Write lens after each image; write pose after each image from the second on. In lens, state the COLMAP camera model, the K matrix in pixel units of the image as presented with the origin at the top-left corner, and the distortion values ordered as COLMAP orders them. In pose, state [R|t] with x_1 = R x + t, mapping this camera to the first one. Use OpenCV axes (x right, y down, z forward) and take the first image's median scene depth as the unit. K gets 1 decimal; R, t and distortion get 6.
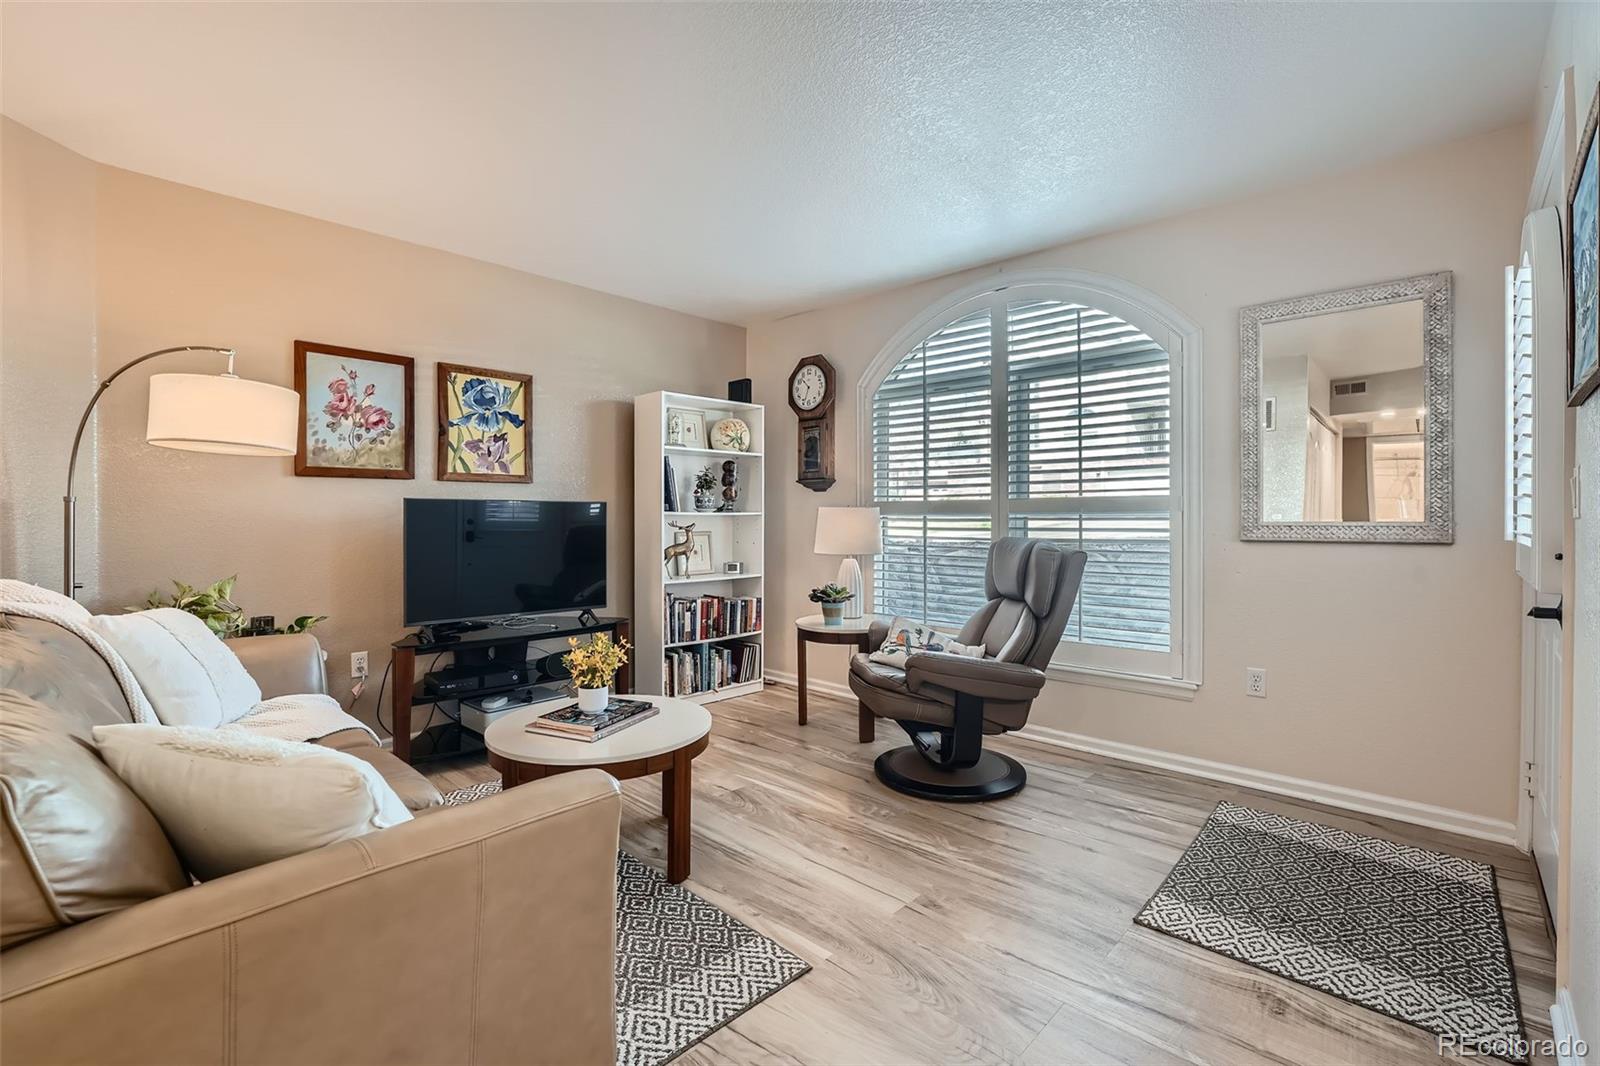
lens RADIAL K [[705.1, 0, 803.7], [0, 705.1, 520.9], [0, 0, 1]] dist [-0.011673, 0.002508]
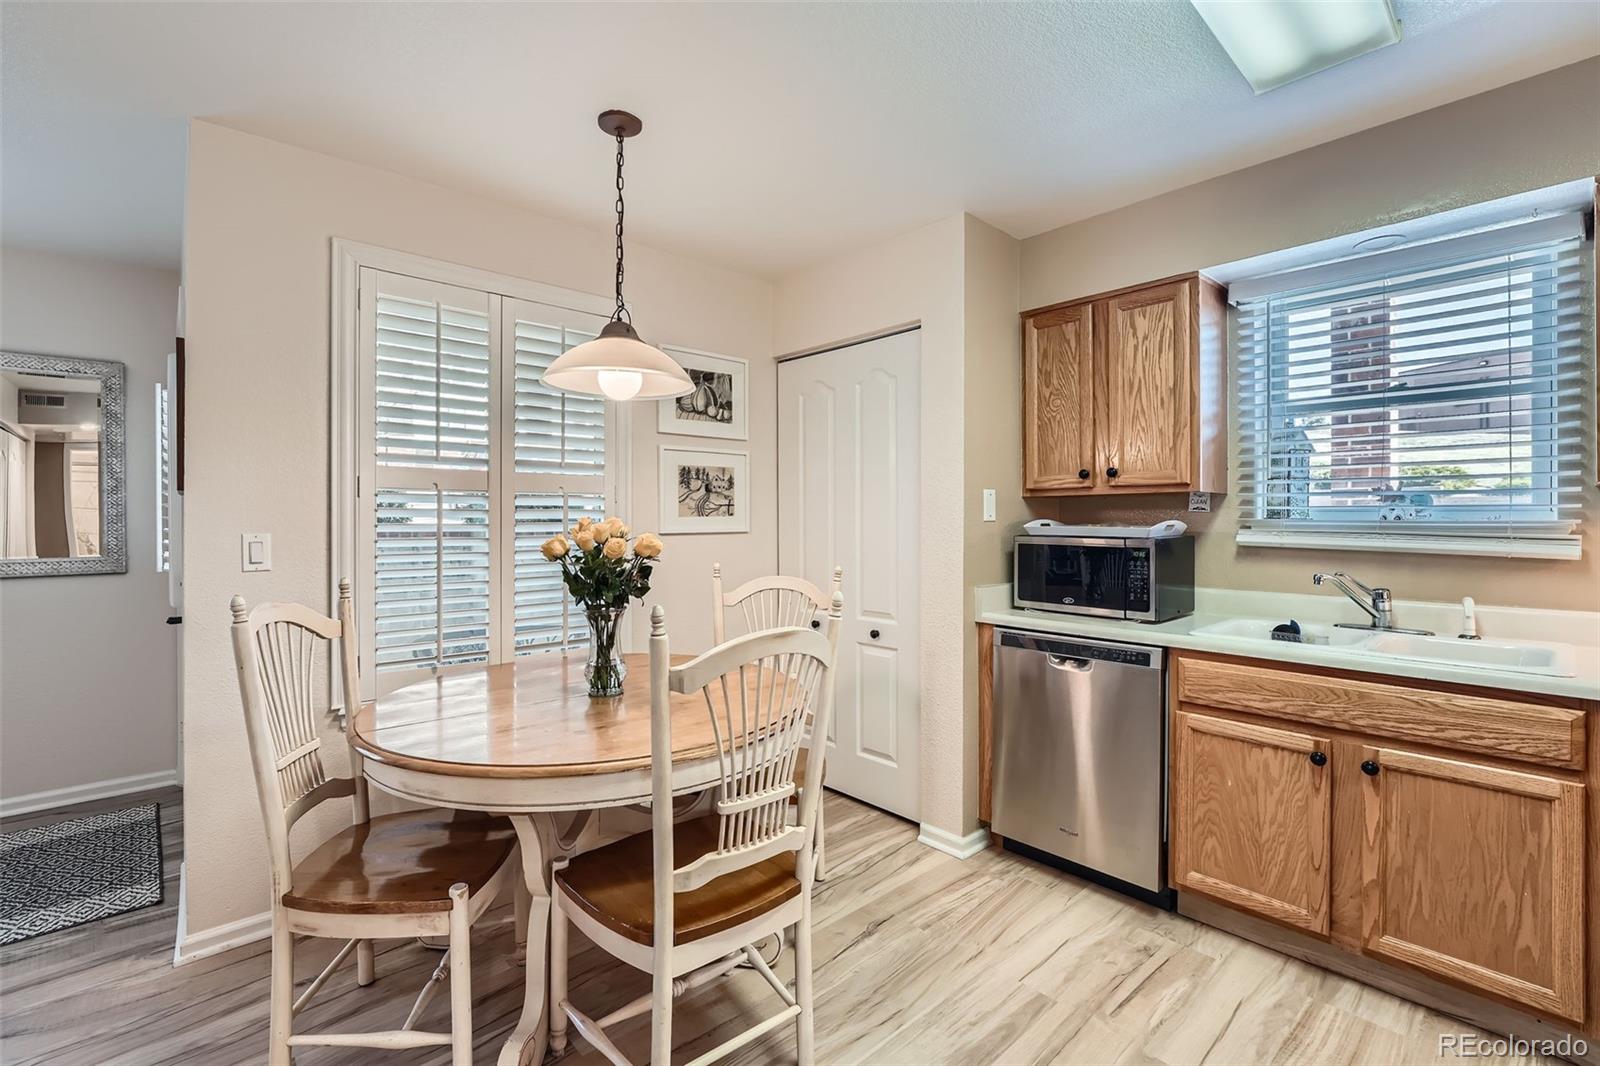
lens RADIAL K [[705.1, 0, 803.8], [0, 705.1, 521.2], [0, 0, 1]] dist [-0.011673, 0.002508]
pose [[0.085566, -0.004492, 0.996322, -0.199723], [0.006218, 0.999973, 0.003975, -0.045944], [-0.996313, 0.005855, 0.085592, -0.282438]]
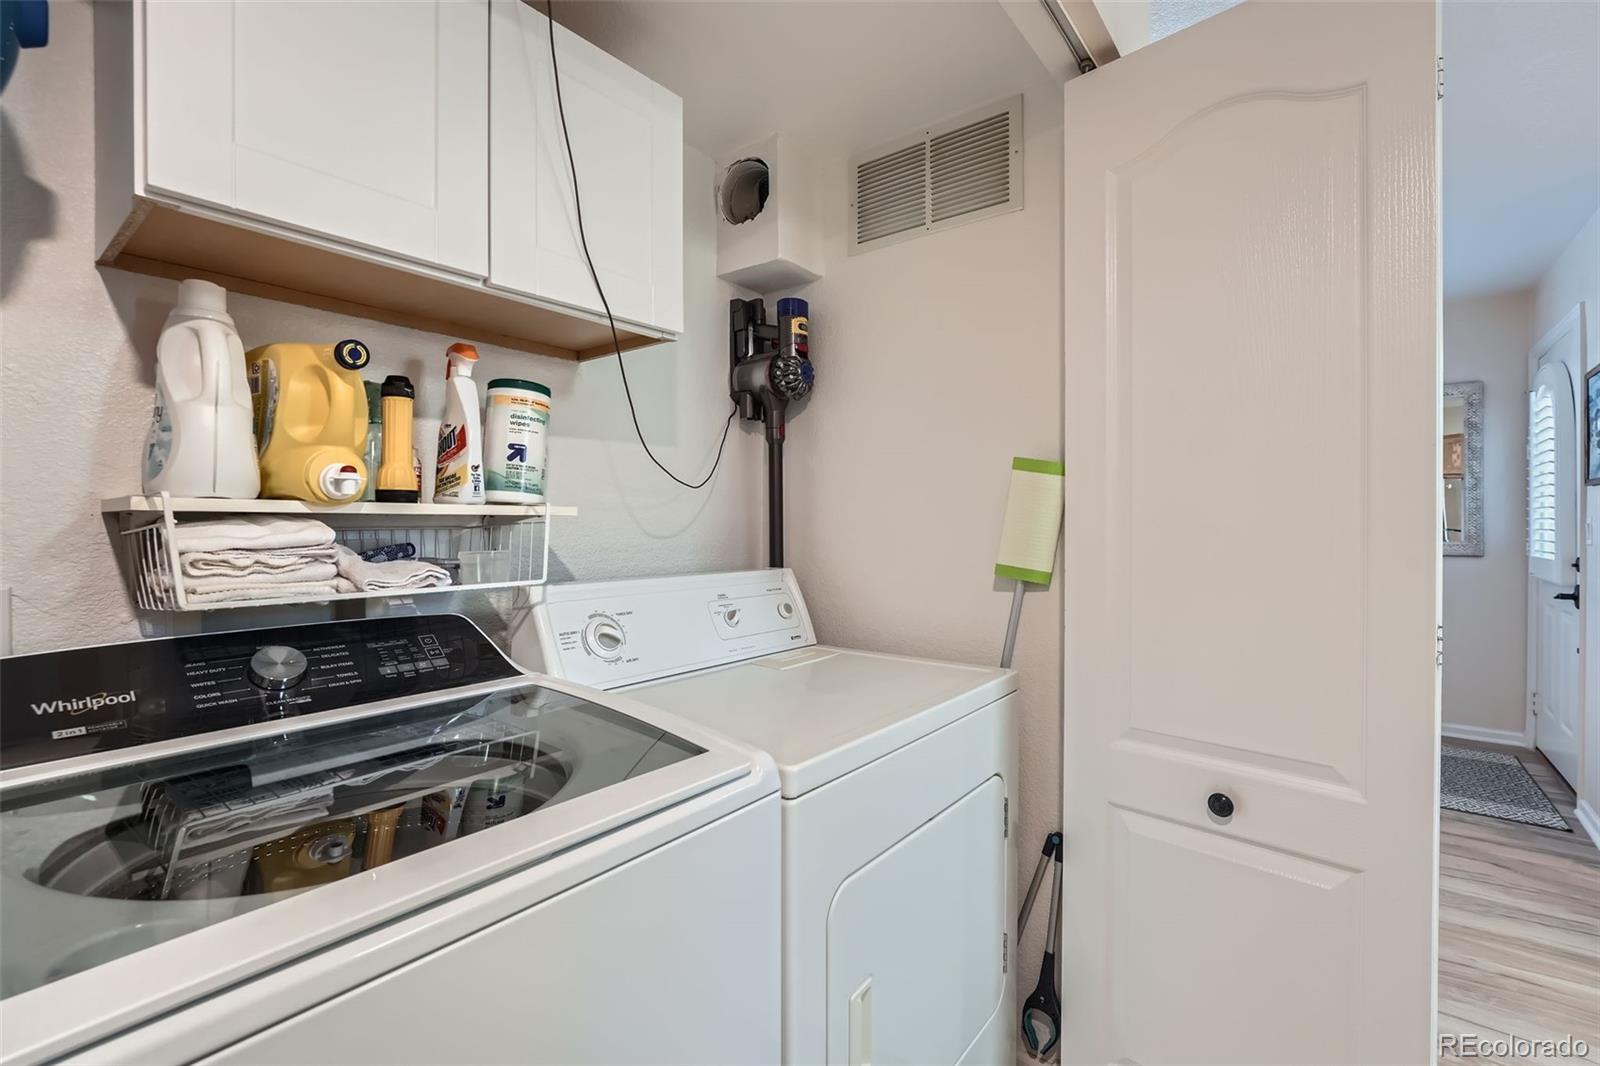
lens RADIAL K [[708.6, 0, 789.8], [0, 708.6, 527.7], [0, 0, 1]] dist [-0.016637, 0.002933]
pose [[0.997145, -0.002793, 0.075460, -0.552221], [0.002819, 0.999996, -0.000231, -0.026207], [-0.075459, 0.000443, 0.997149, -0.330123]]
